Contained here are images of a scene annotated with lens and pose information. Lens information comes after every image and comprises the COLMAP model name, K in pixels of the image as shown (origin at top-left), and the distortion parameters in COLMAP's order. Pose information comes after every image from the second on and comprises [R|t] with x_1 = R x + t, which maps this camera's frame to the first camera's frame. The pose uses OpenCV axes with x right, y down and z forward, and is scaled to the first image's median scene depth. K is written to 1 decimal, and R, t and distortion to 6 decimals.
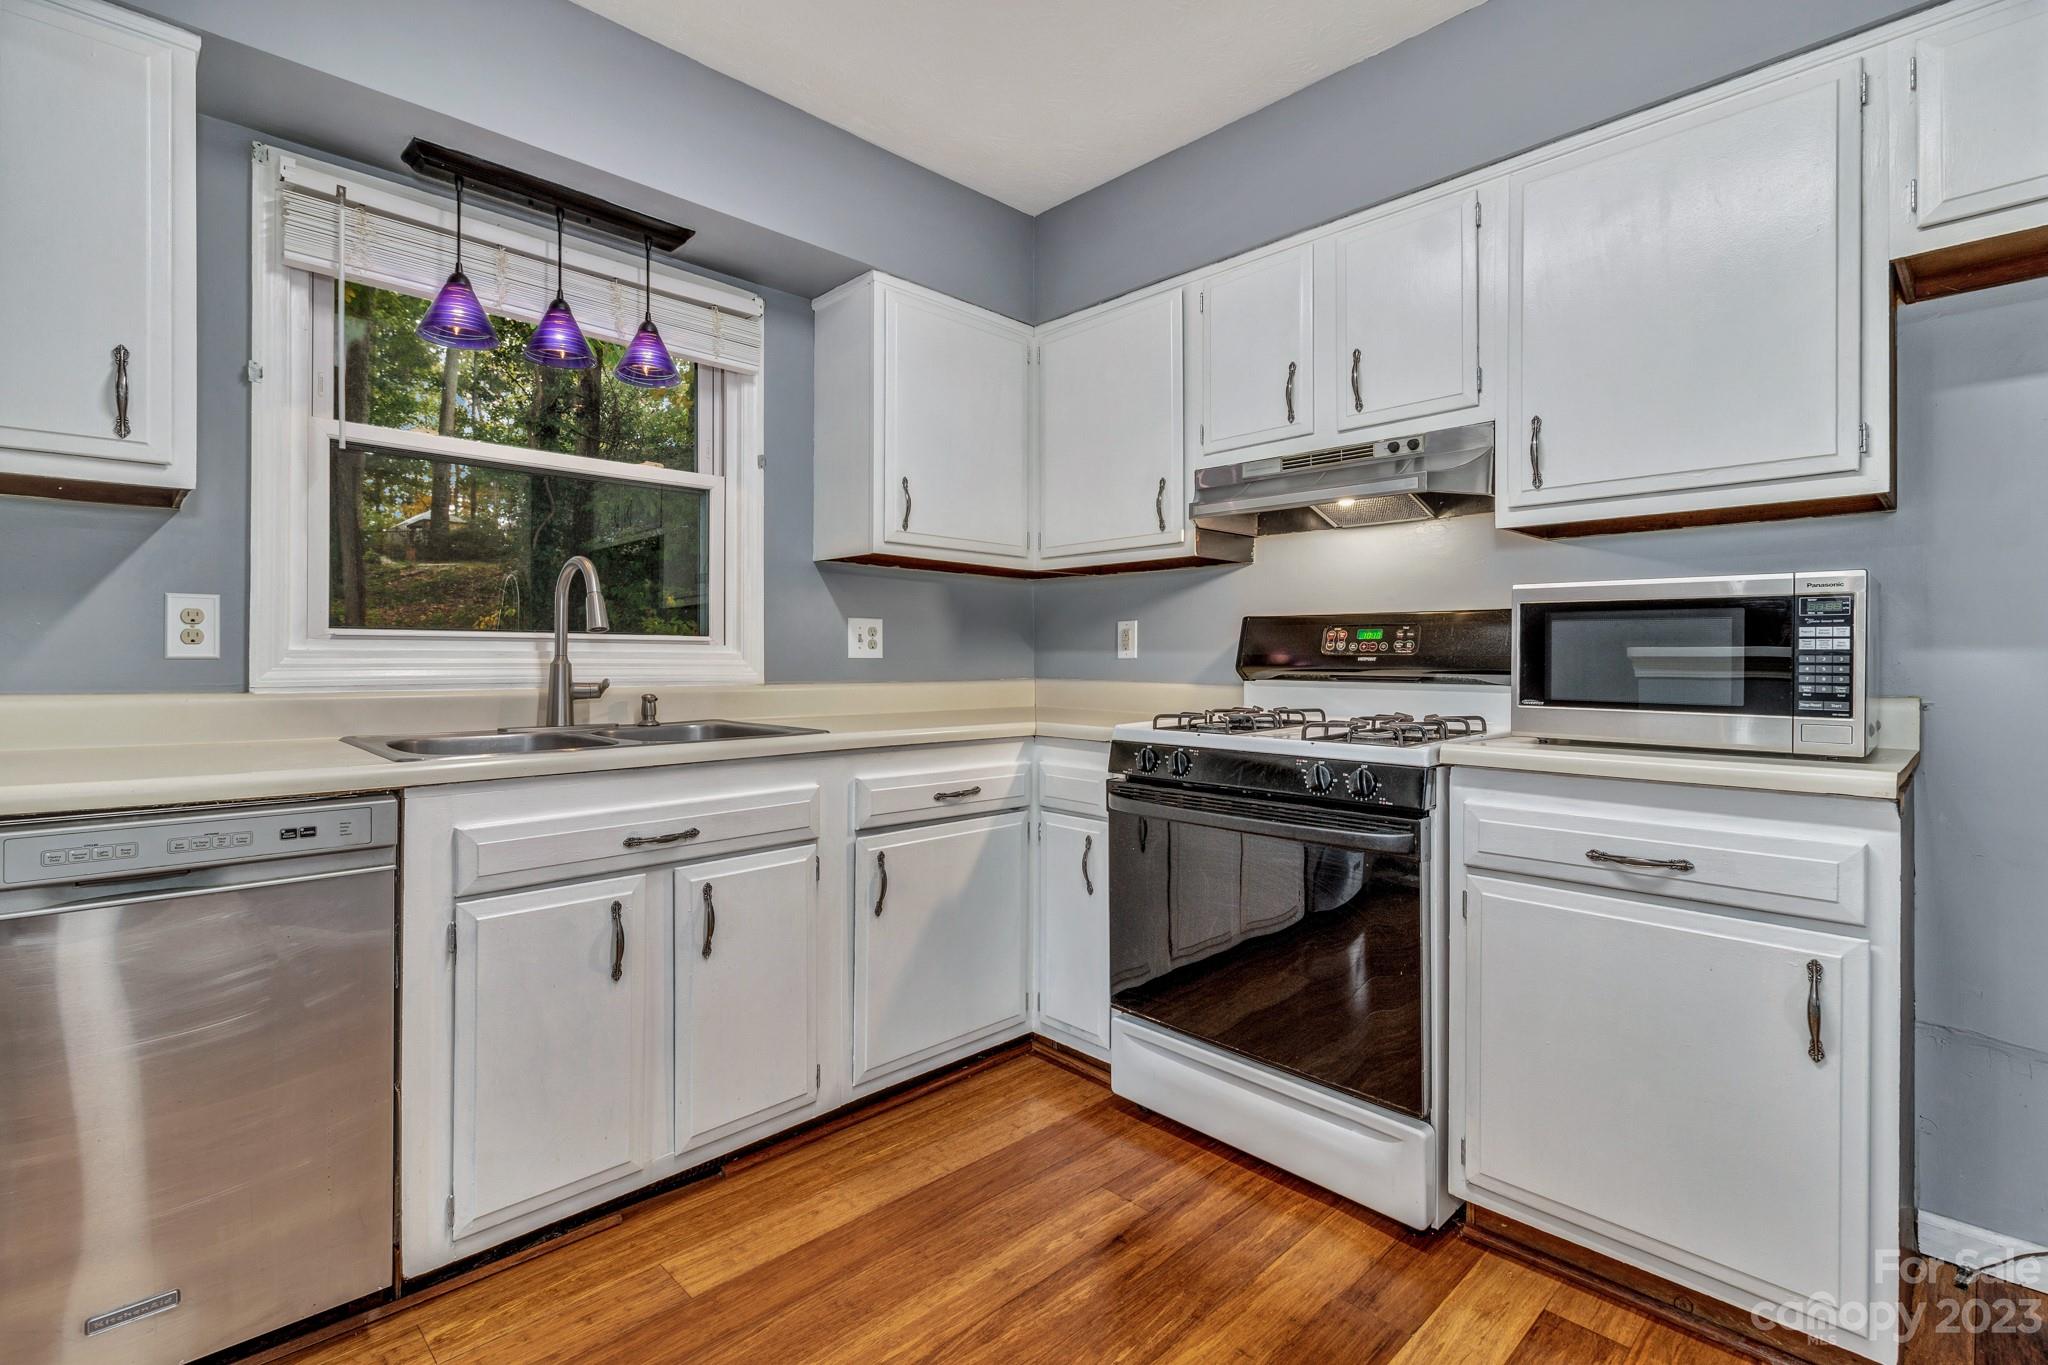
lens RADIAL K [[949.9, 0, 1010.5], [0, 949.9, 666.4], [0, 0, 1]] dist [0.002548, 0.000188]
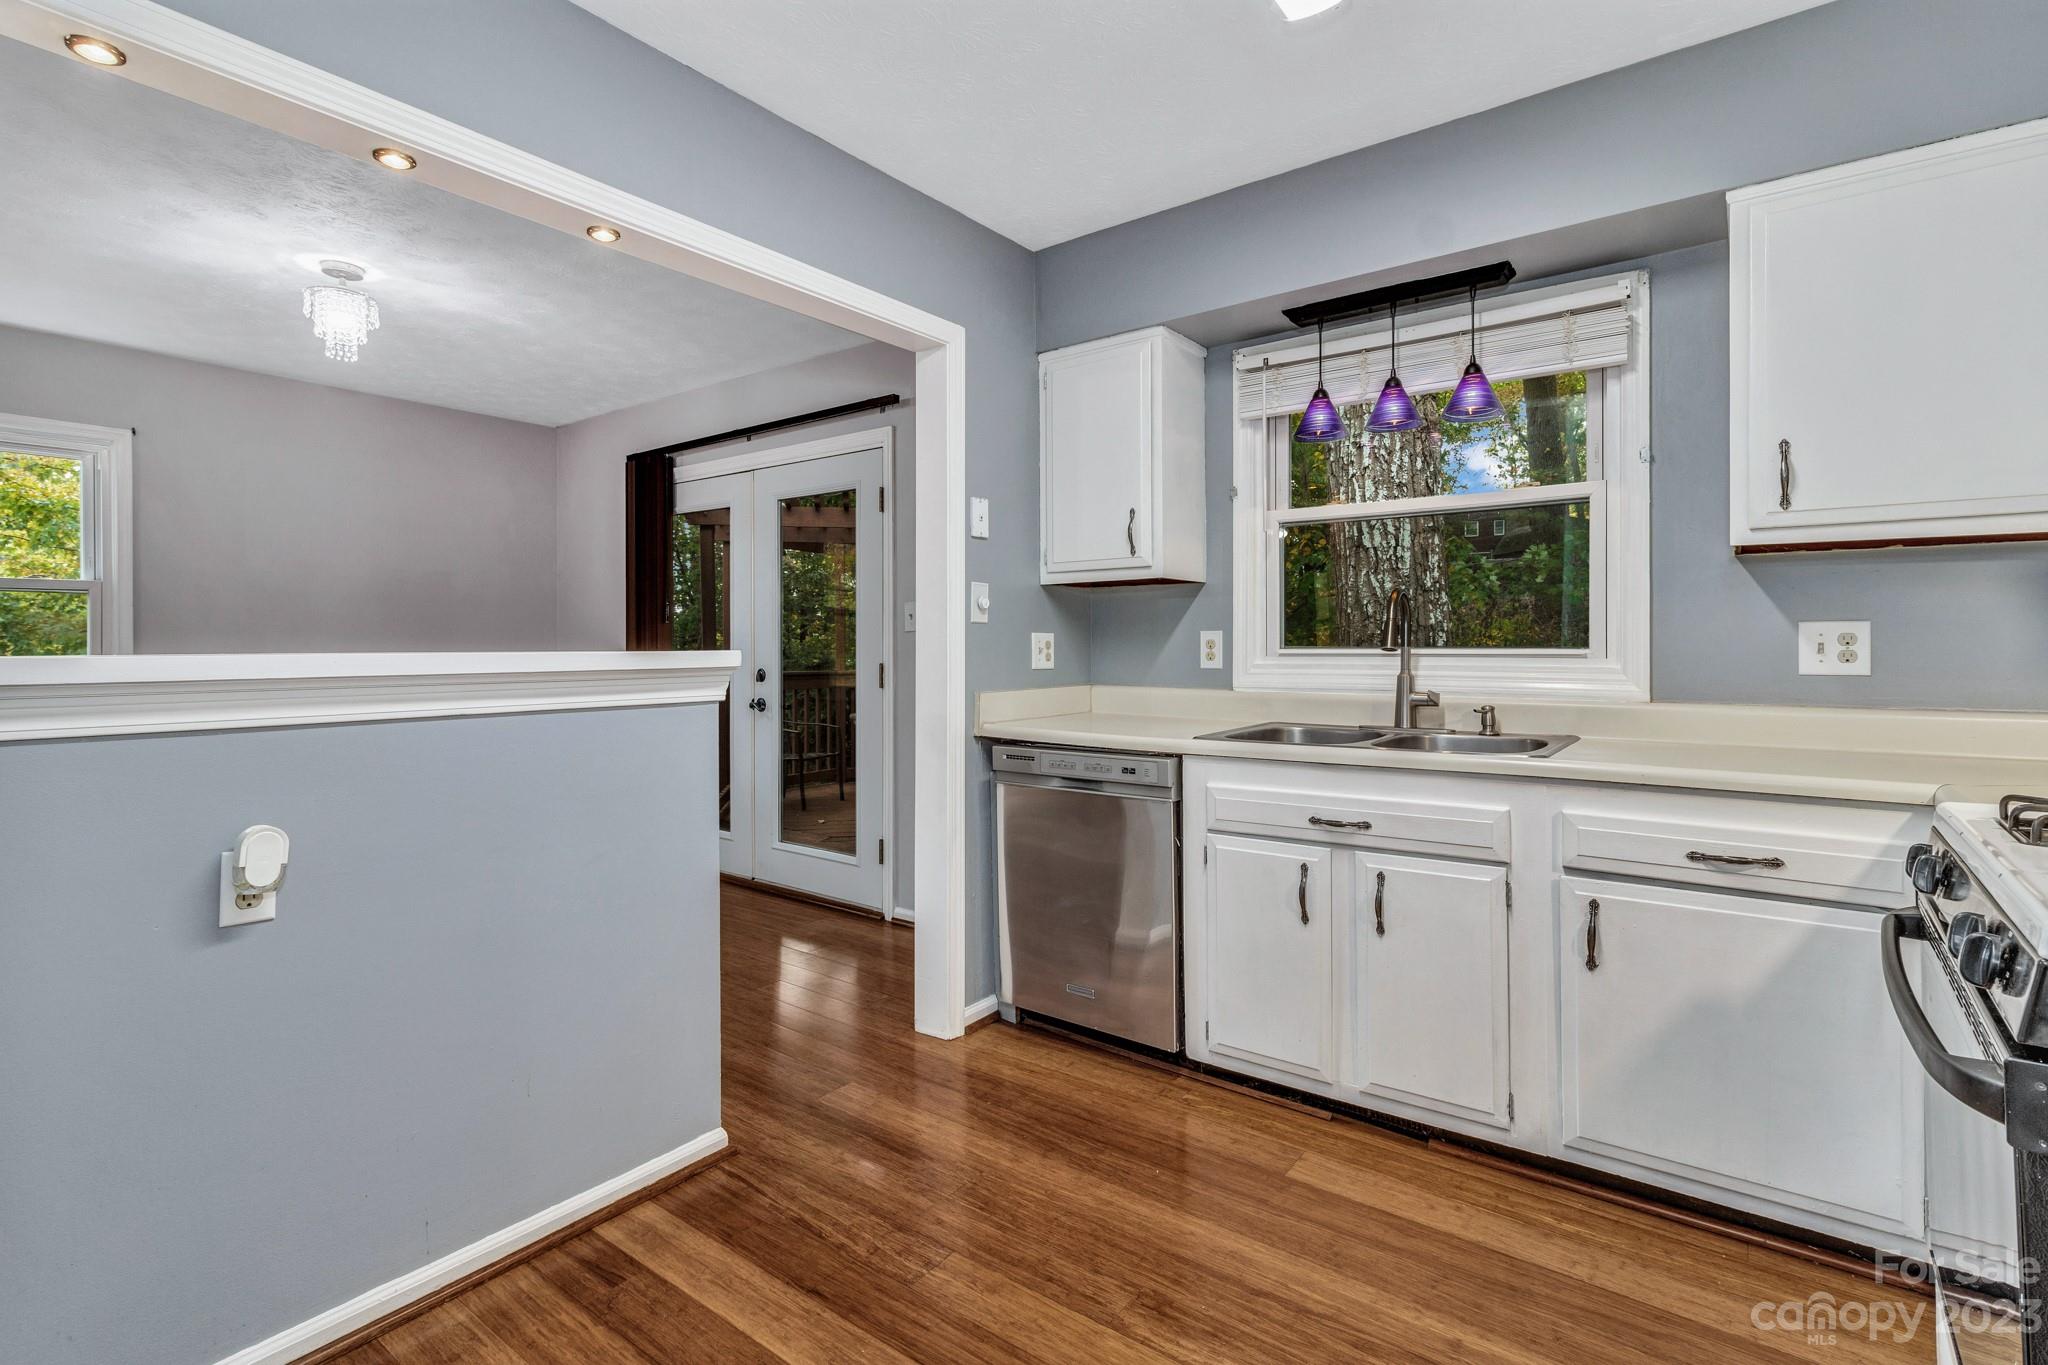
lens RADIAL K [[949.9, 0, 1007.9], [0, 949.9, 667.6], [0, 0, 1]] dist [0.002548, 0.000188]
pose [[0.148055, 0.018687, -0.988803, 0.678674], [-0.002912, 0.999825, 0.018459, -0.036432], [0.988975, 0.000146, 0.148083, 0.342144]]
